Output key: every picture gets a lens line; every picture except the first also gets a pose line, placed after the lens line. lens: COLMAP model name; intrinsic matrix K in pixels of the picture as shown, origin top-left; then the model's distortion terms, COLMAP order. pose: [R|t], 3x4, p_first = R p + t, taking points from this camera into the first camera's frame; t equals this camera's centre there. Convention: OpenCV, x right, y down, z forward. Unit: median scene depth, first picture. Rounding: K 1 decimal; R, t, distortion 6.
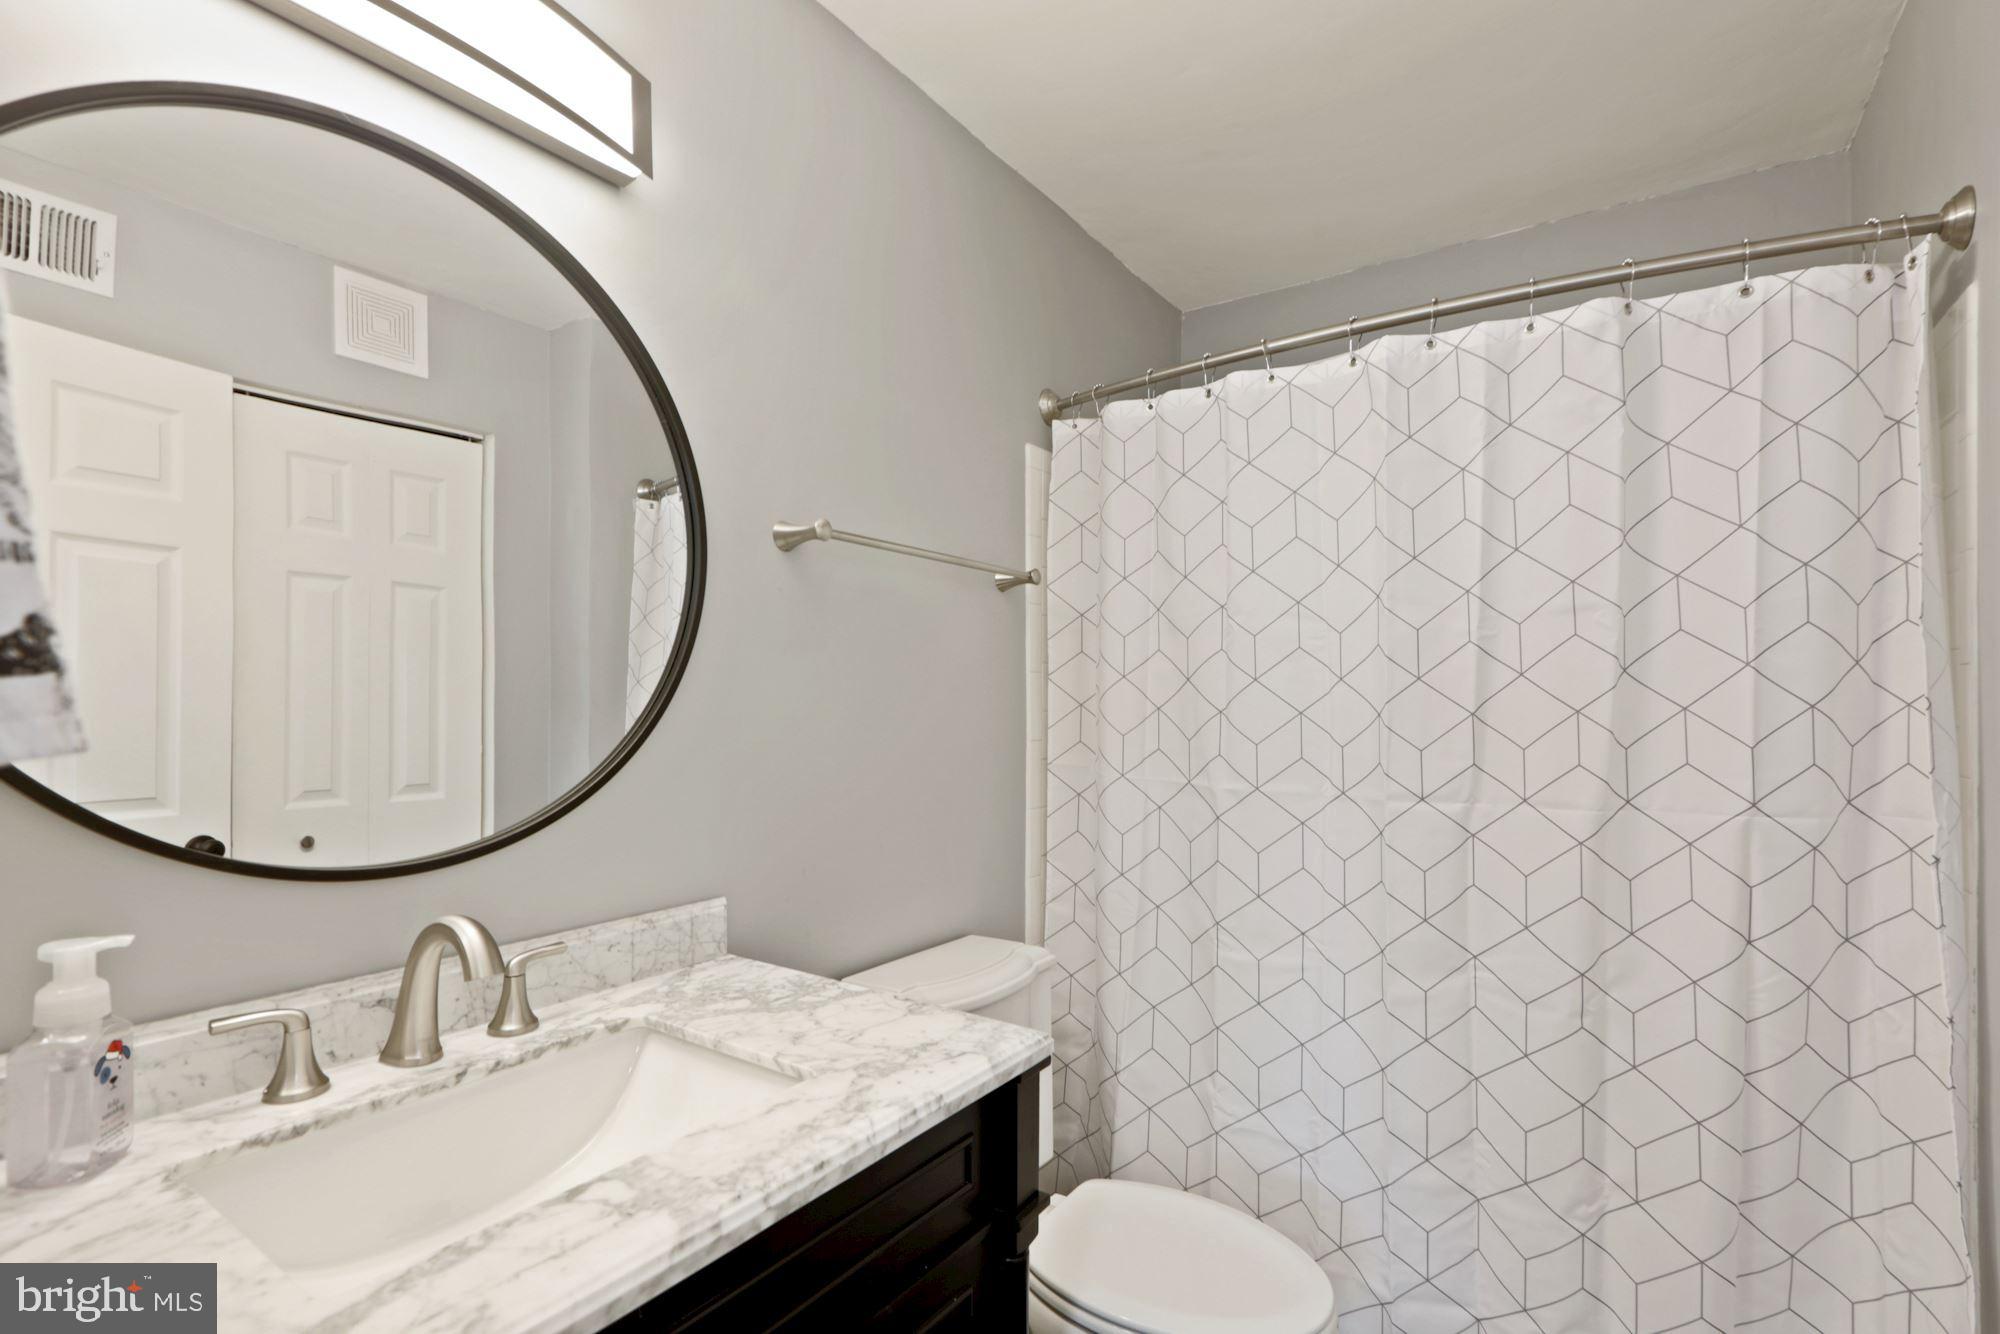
lens RADIAL K [[926.7, 0, 1011.3], [0, 926.7, 700.7], [0, 0, 1]] dist [0.001719, 0.000732]
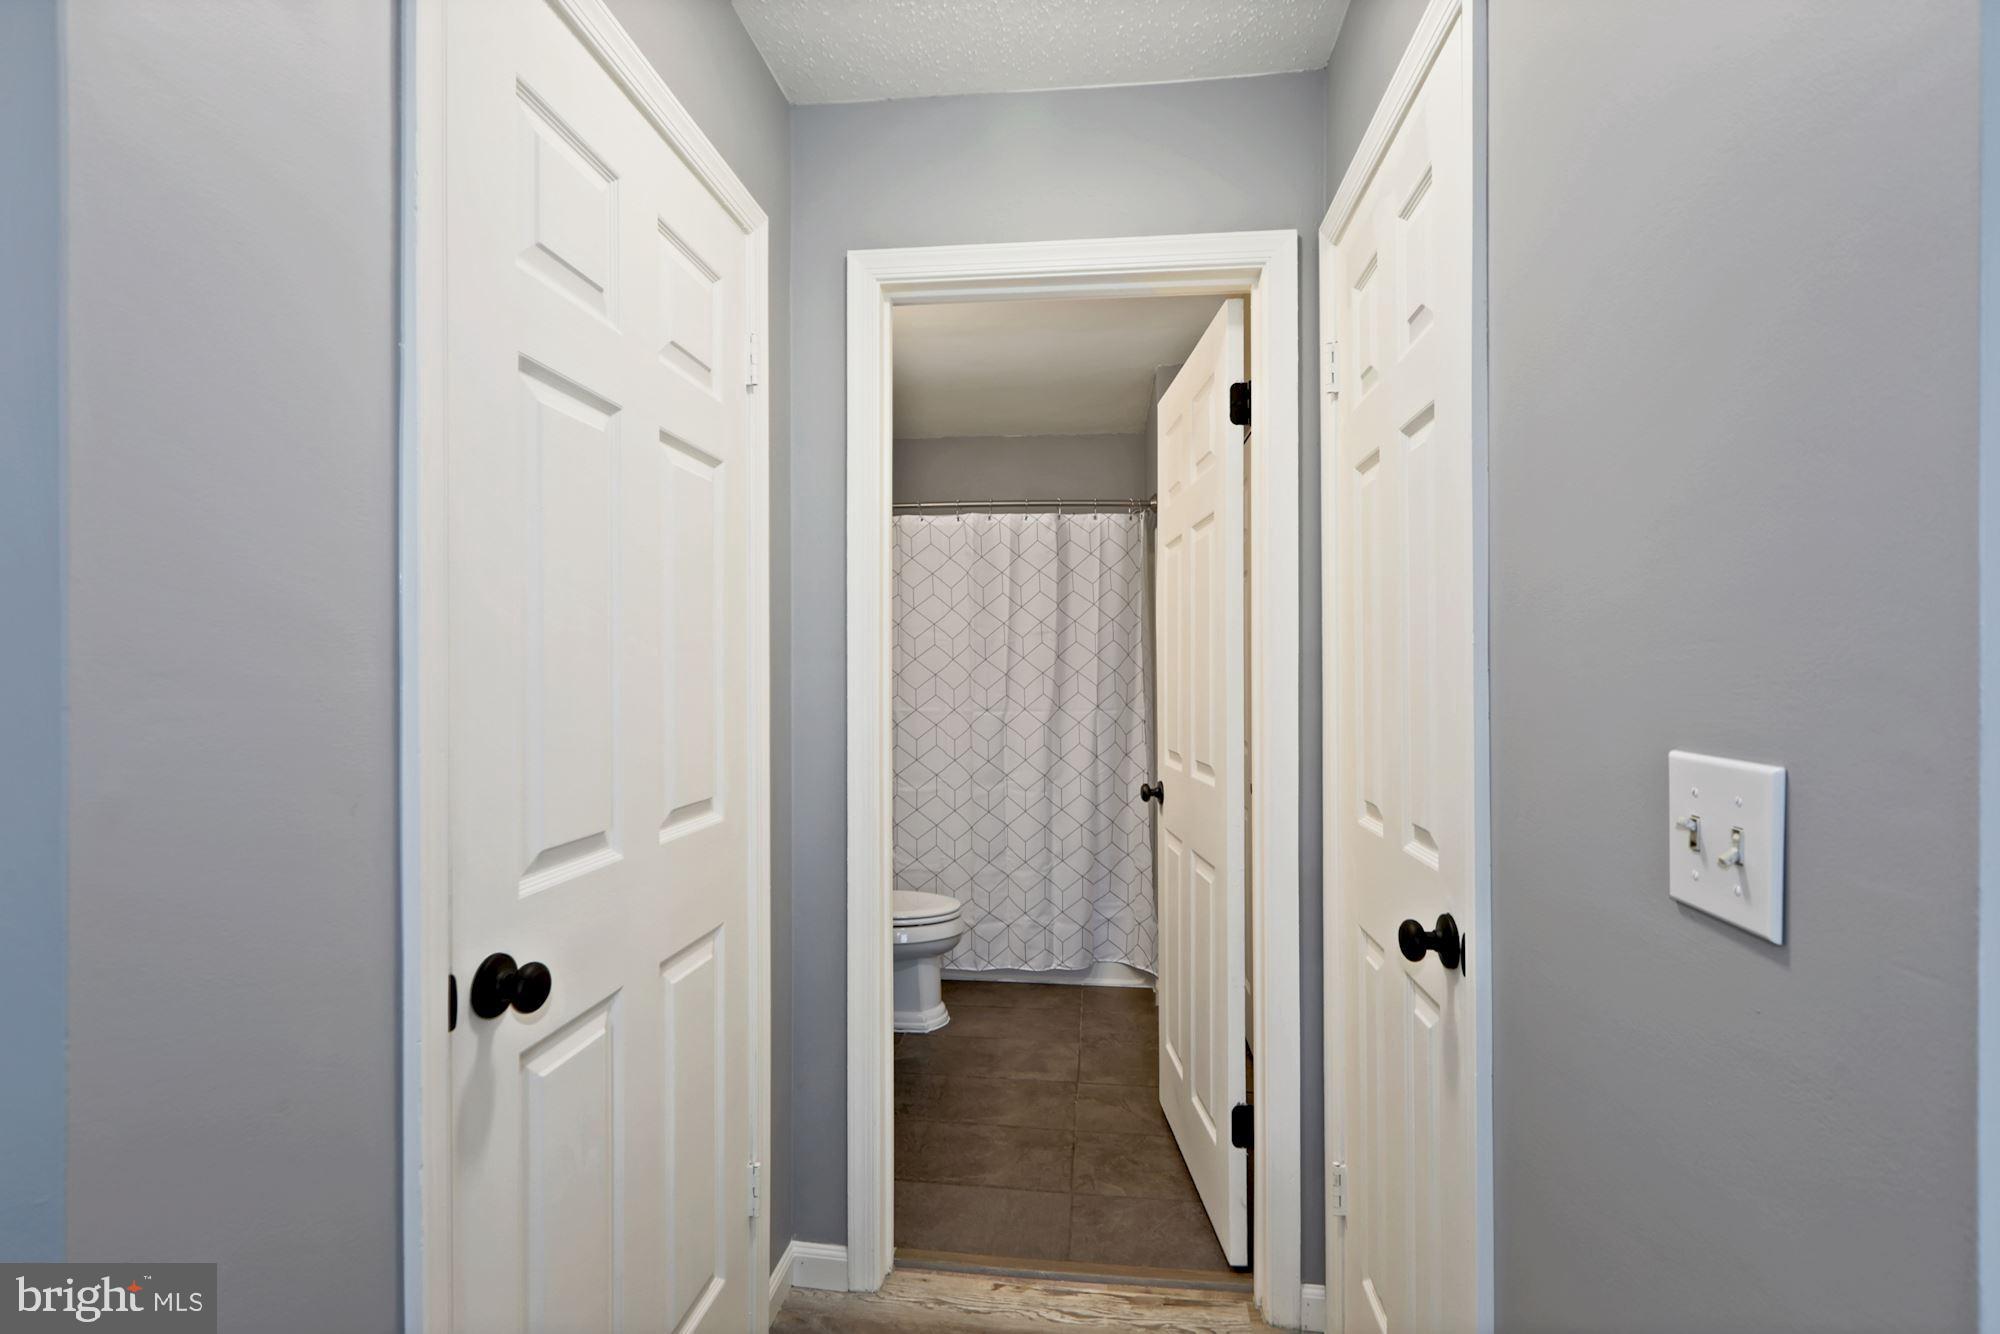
lens RADIAL K [[926.7, 0, 1004.1], [0, 926.7, 664.2], [0, 0, 1]] dist [0.001719, 0.000732]
pose [[0.896463, -0.002079, 0.443114, -0.625057], [0.002857, 0.999995, -0.001089, -0.010081], [-0.443110, 0.002242, 0.896464, -1.261081]]
